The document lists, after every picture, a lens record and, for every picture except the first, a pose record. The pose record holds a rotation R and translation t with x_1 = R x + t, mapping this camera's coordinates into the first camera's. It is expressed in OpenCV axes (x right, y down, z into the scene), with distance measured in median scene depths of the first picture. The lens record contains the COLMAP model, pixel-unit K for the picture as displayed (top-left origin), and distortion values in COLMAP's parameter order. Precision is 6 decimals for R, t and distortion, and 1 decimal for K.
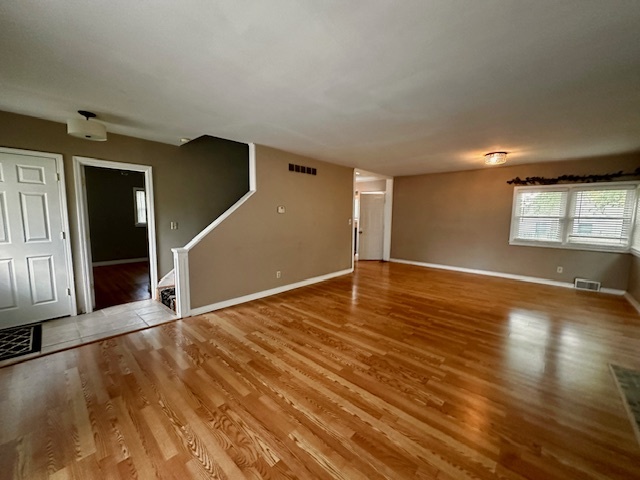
lens RADIAL K [[254.8, 0, 318.2], [0, 254.8, 240.6], [0, 0, 1]] dist [-0.002300, -0.000071]
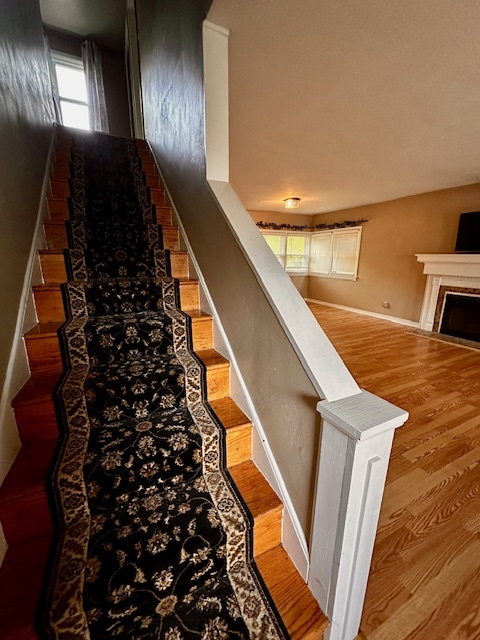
lens RADIAL K [[254.8, 0, 244.7], [0, 254.8, 315.9], [0, 0, 1]] dist [-0.002300, -0.000071]
pose [[0.365923, -0.223922, 0.903305, -0.801254], [0.089517, 0.974590, 0.205331, -0.108635], [-0.926330, 0.005725, 0.376669, 1.067381]]
